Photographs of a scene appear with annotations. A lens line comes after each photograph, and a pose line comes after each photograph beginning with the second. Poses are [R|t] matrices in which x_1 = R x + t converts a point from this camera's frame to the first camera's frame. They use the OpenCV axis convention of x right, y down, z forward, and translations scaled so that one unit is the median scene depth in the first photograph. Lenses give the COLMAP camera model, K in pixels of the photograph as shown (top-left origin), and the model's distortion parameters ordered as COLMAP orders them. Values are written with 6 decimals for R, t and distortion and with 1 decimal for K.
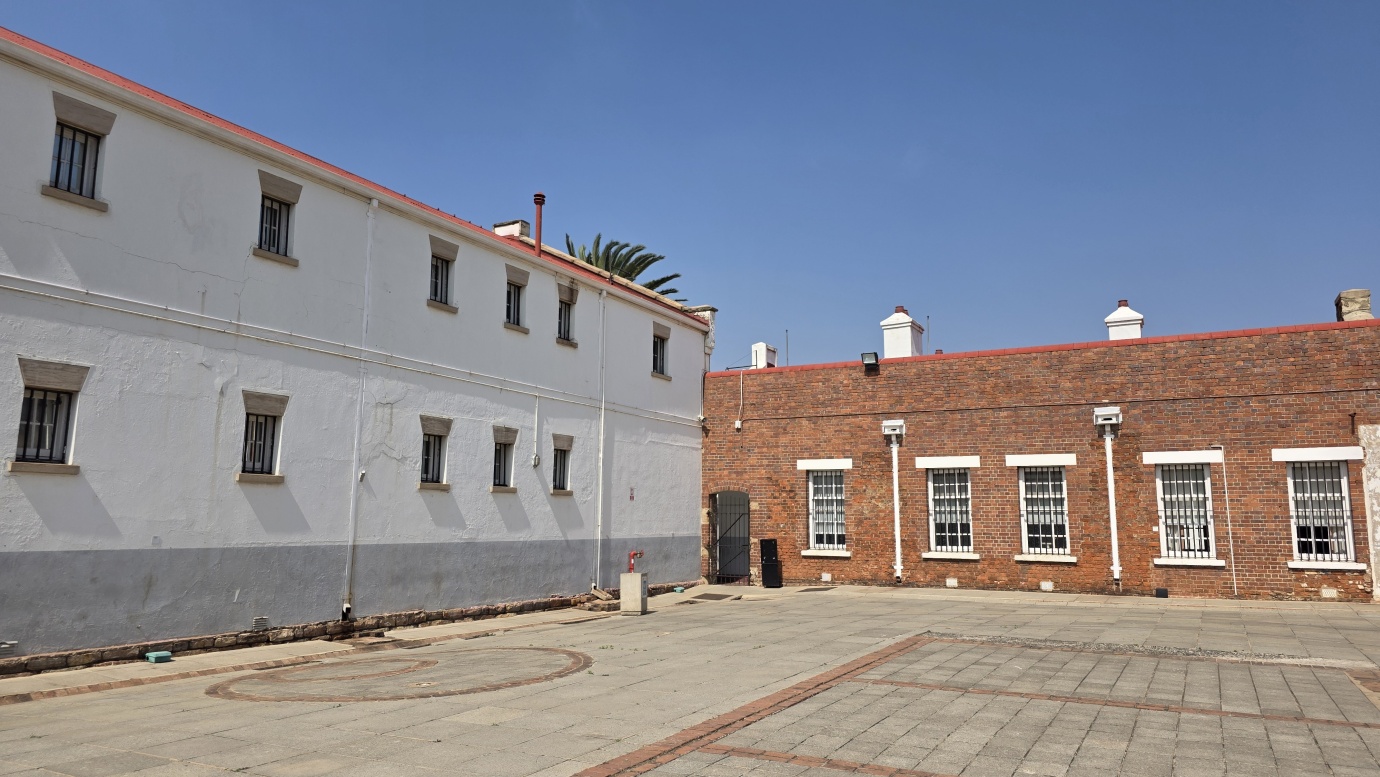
lens RADIAL K [[927.0, 0, 670.0], [0, 927.0, 416.2], [0, 0, 1]] dist [0.025158, -0.018285]
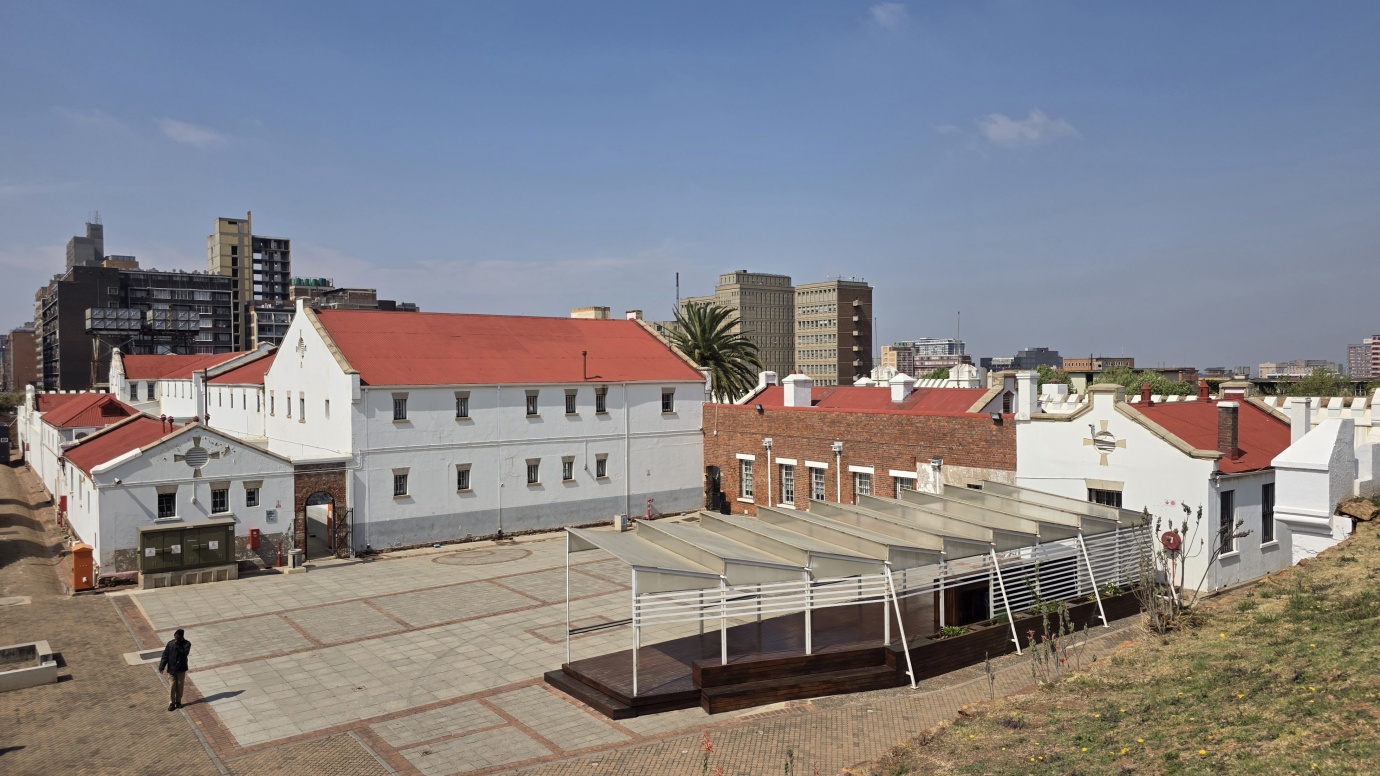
lens RADIAL K [[927.0, 0, 686.3], [0, 927.0, 391.9], [0, 0, 1]] dist [0.025158, -0.018285]
pose [[0.914777, -0.009475, -0.403848, 1.012585], [0.064124, 0.990455, 0.122014, -0.399878], [0.398837, -0.137512, 0.906653, -1.000107]]
